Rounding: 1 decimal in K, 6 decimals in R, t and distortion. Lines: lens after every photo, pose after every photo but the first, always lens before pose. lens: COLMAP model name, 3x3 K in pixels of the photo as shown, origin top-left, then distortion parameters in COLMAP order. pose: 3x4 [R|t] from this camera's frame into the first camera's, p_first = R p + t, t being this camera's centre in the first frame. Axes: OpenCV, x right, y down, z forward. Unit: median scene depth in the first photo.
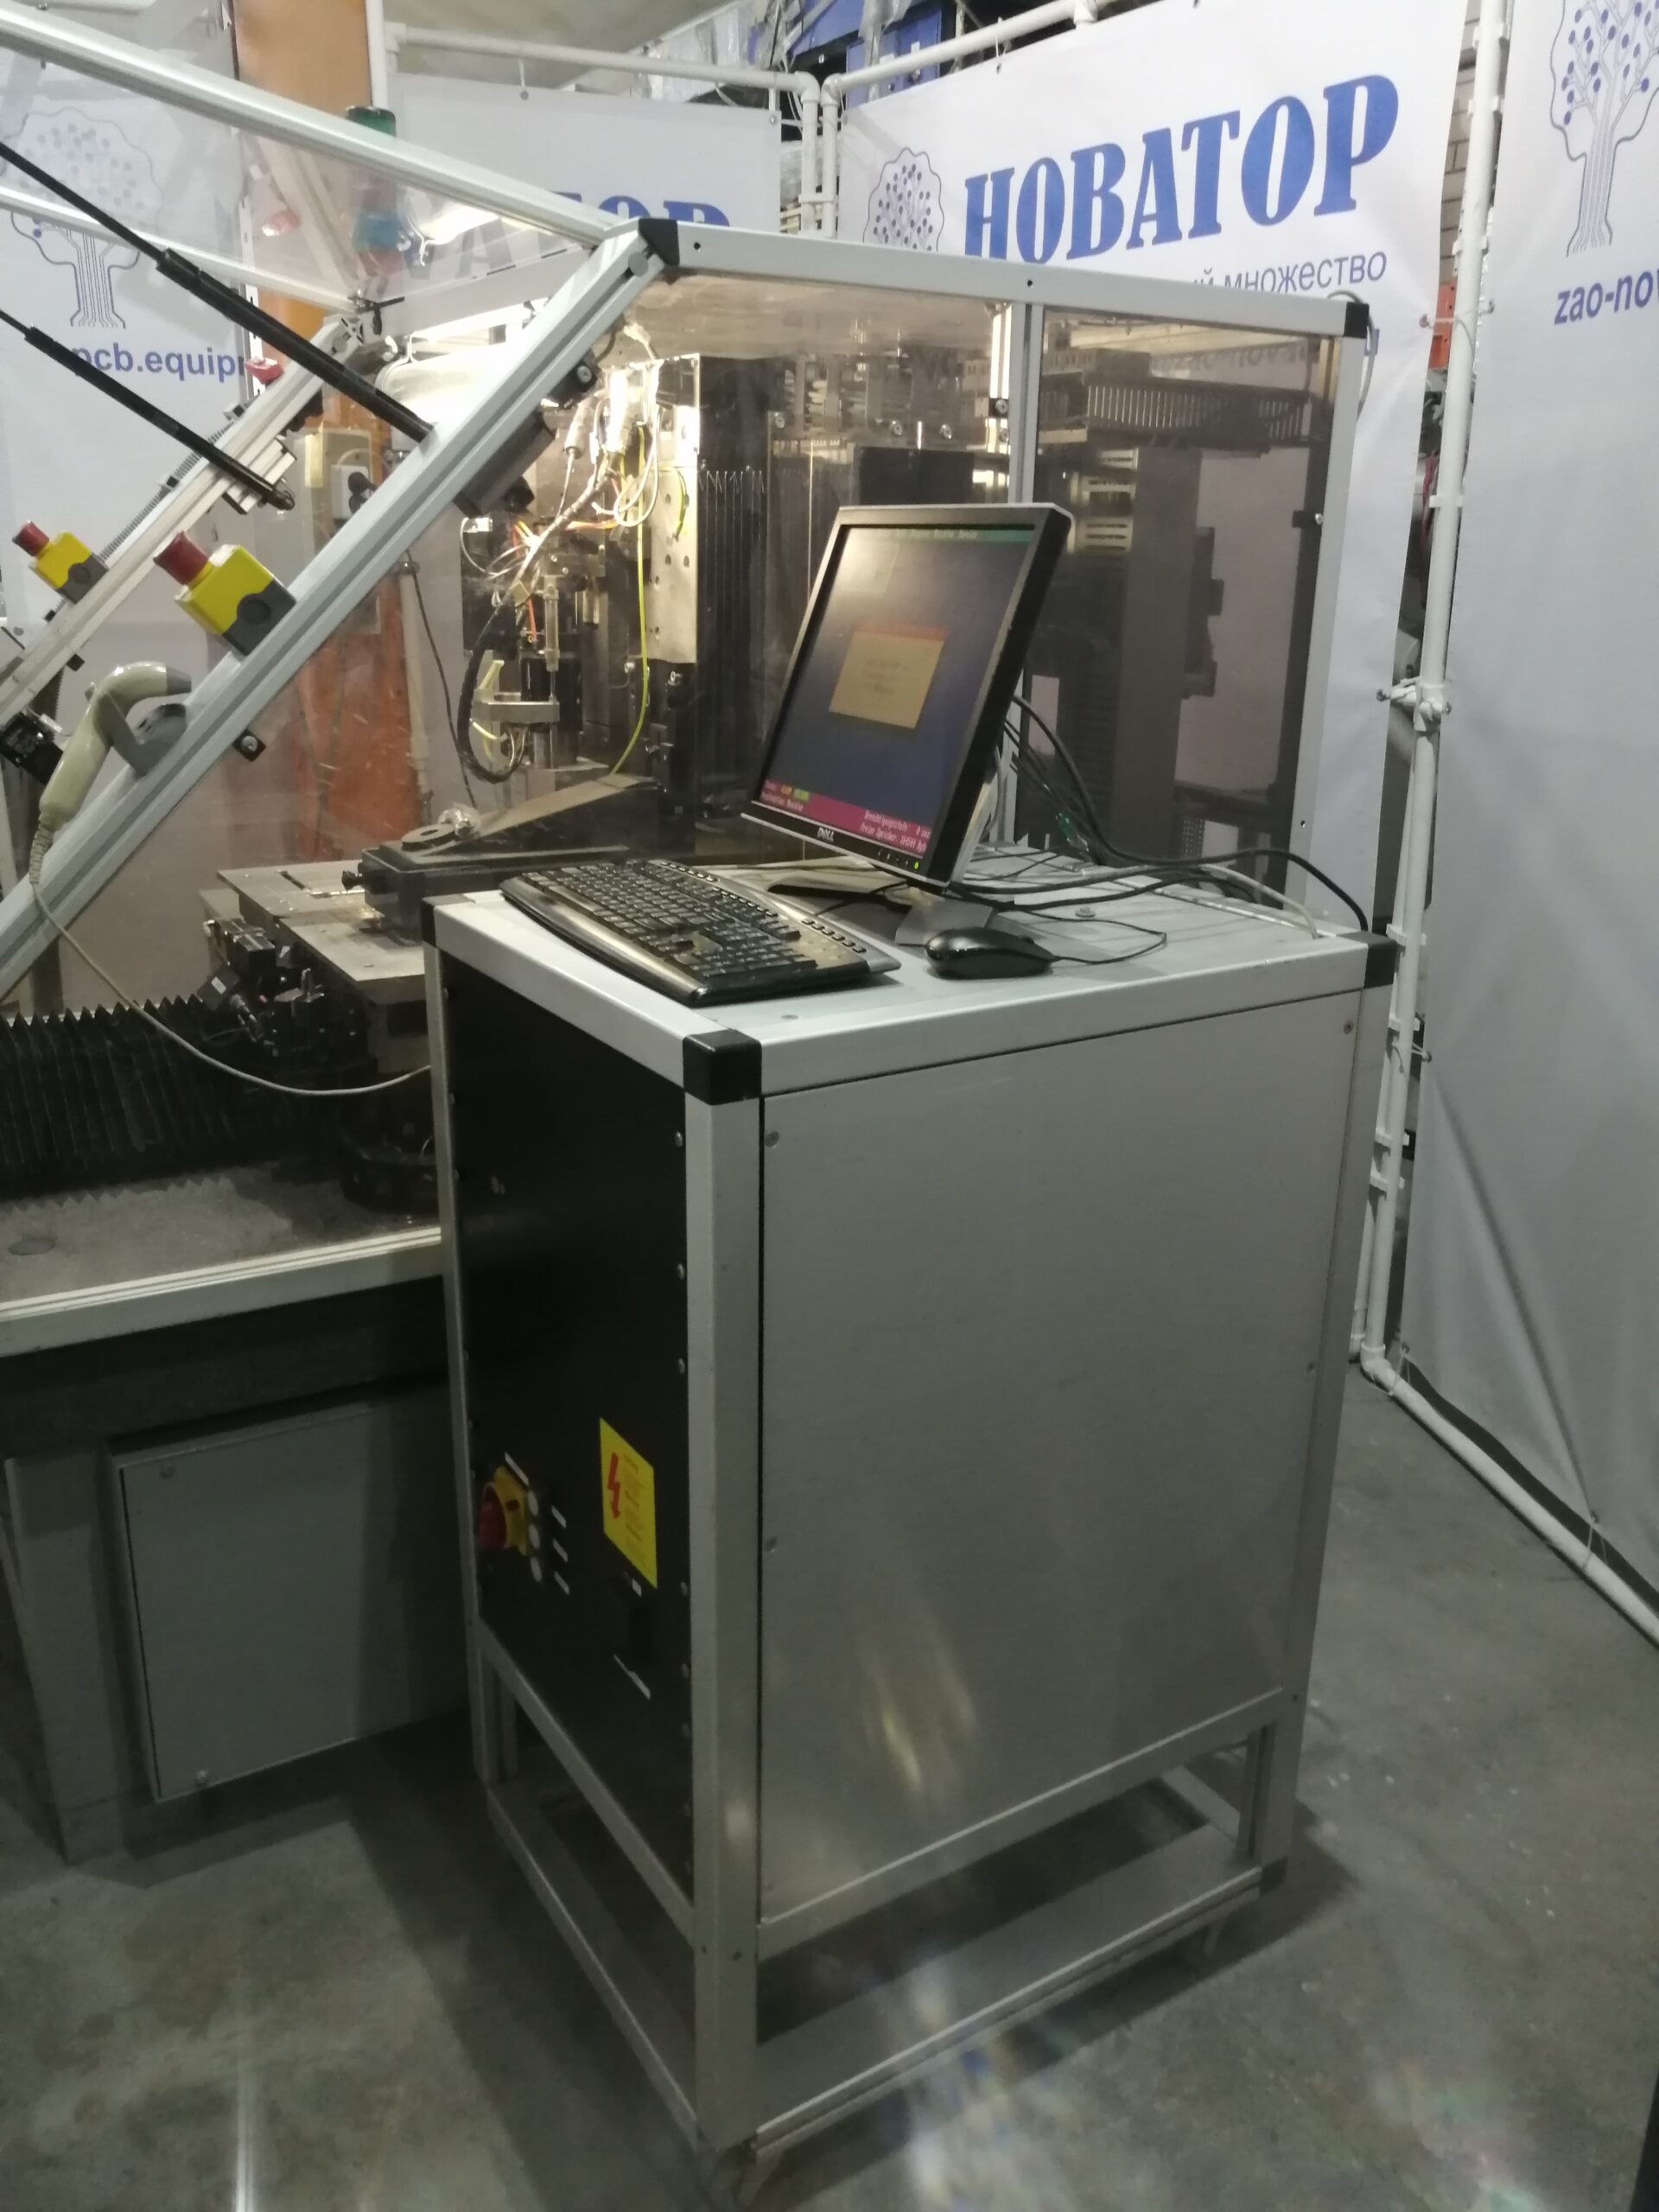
lens RADIAL K [[1721.8, 0, 848.6], [0, 1721.8, 1098.4], [0, 0, 1]] dist [-0.025507, 0.007175]
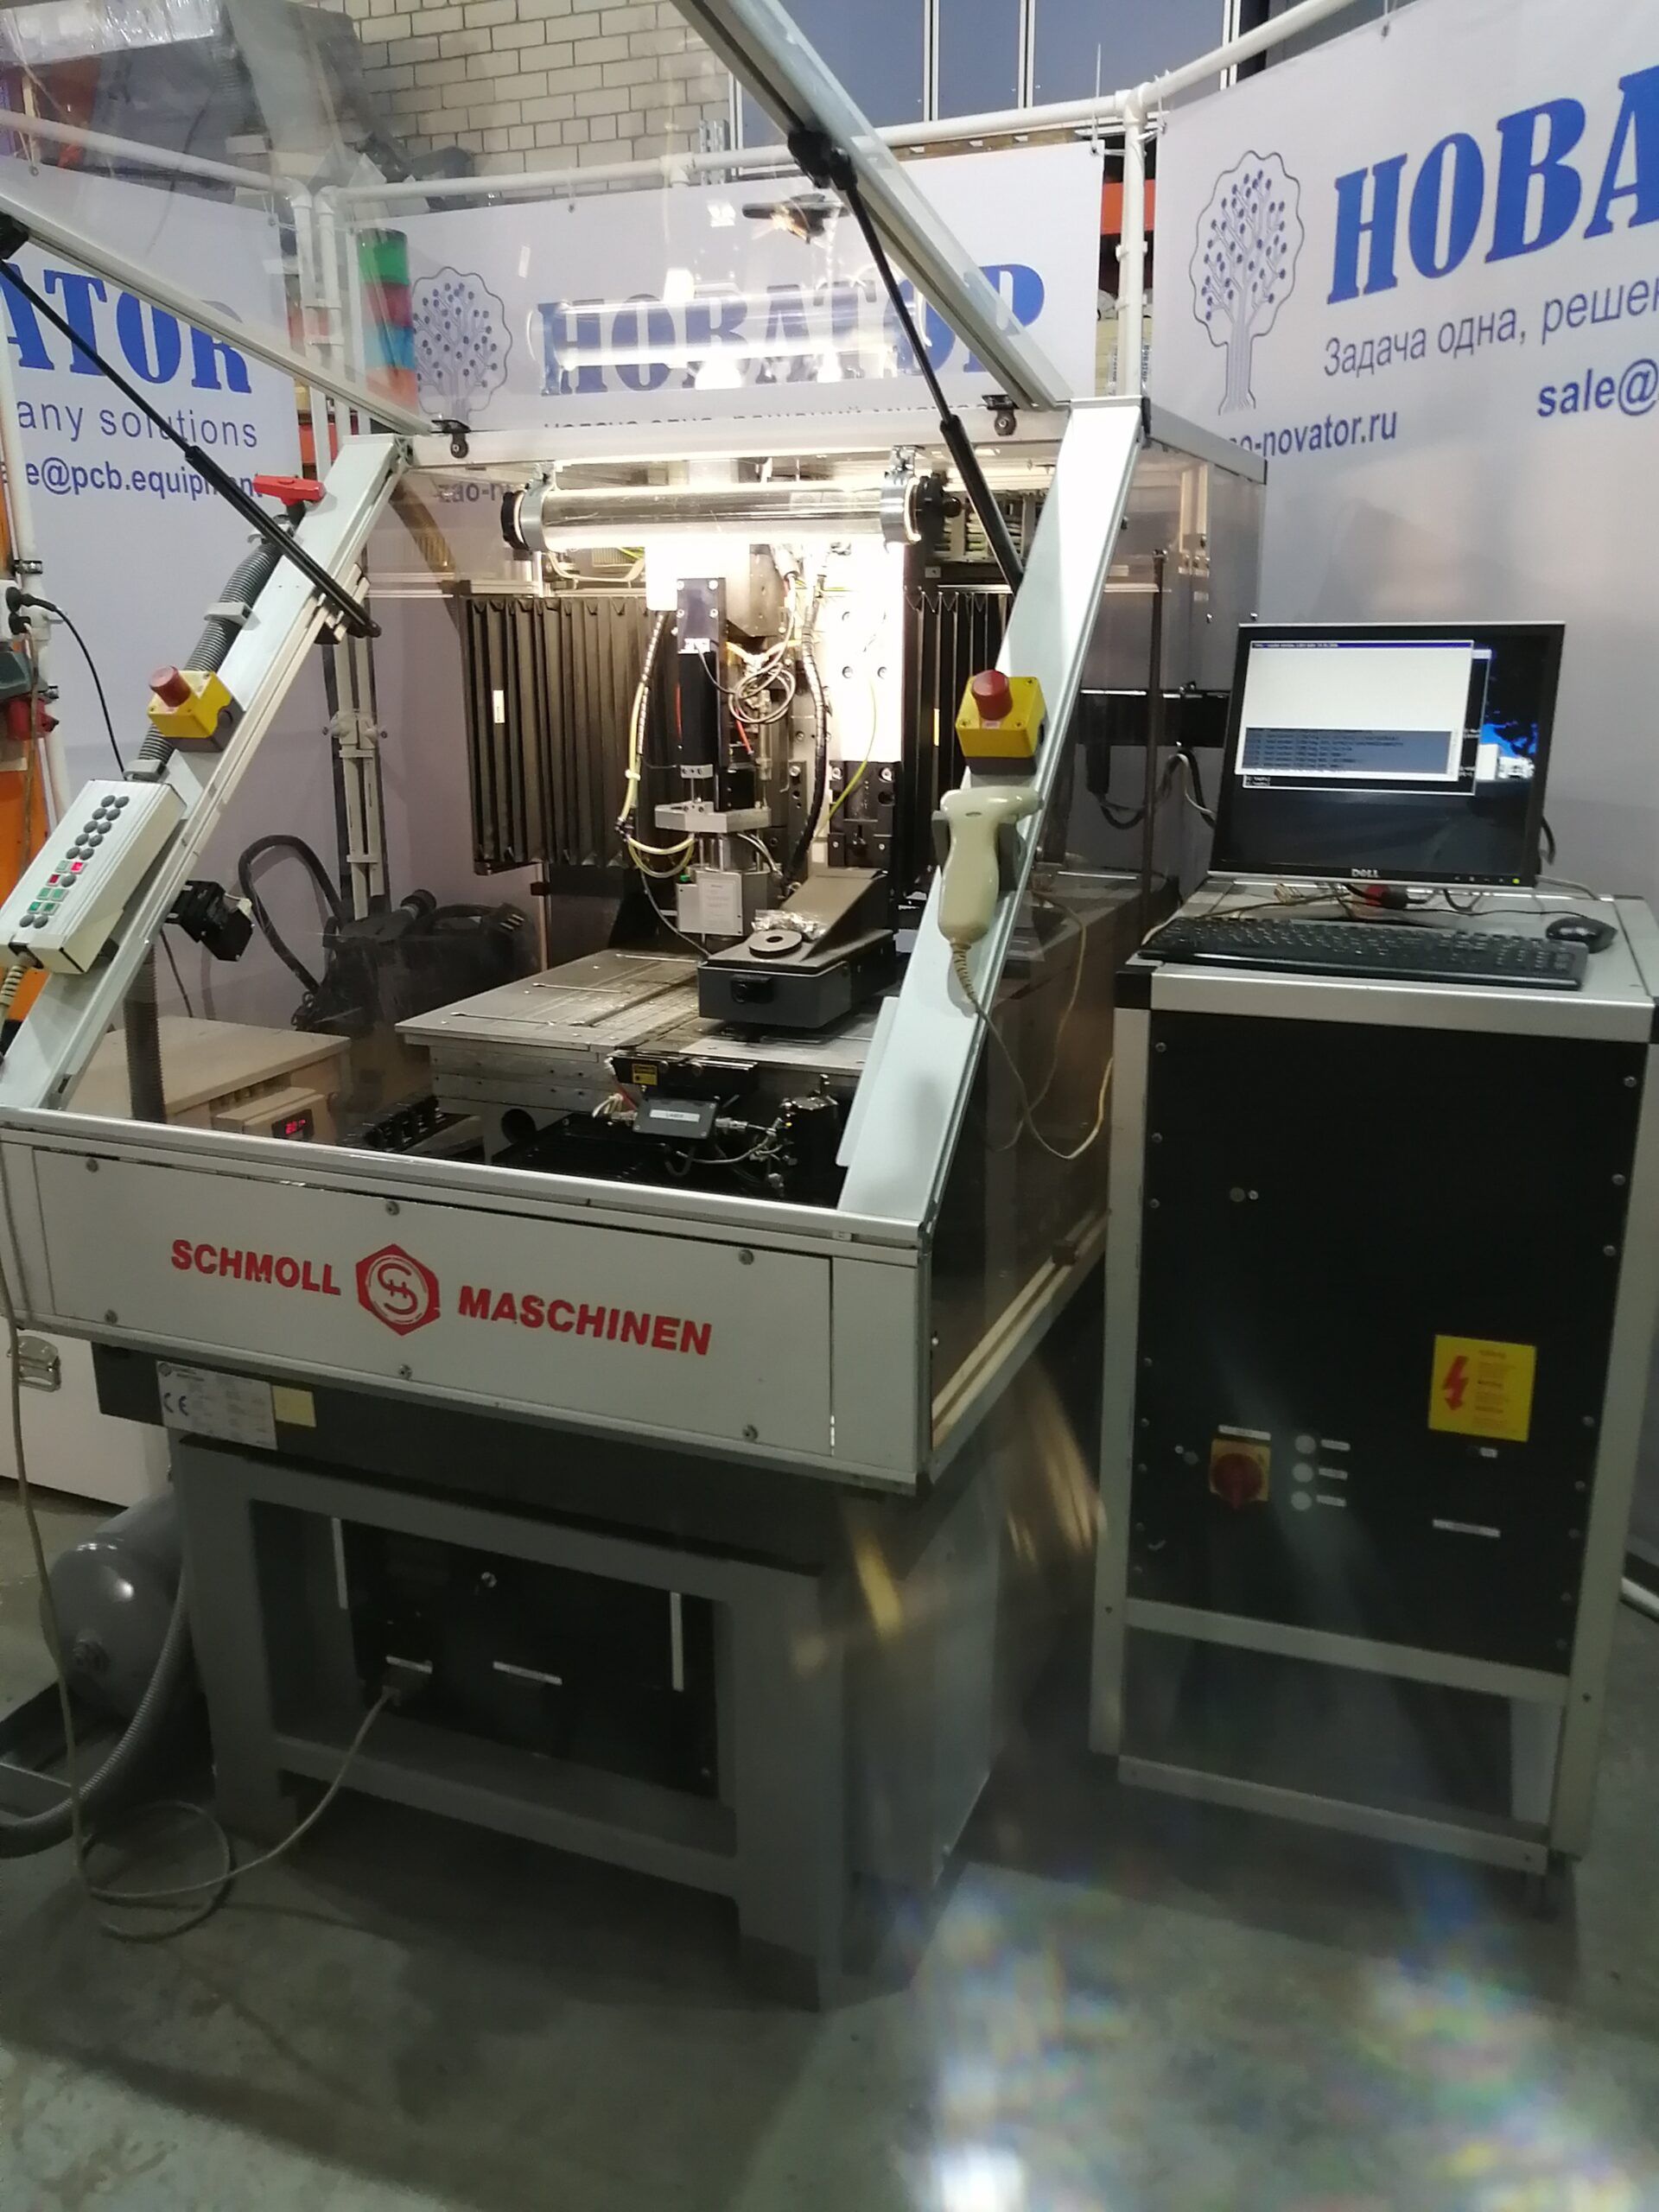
lens RADIAL K [[1709.1, 0, 841.9], [0, 1709.1, 1099.1], [0, 0, 1]] dist [-0.057351, 0.075266]
pose [[0.804541, -0.191206, 0.562275, -0.811444], [0.211077, 0.977002, 0.030214, -0.081316], [-0.555121, 0.094375, 0.826398, 0.126516]]
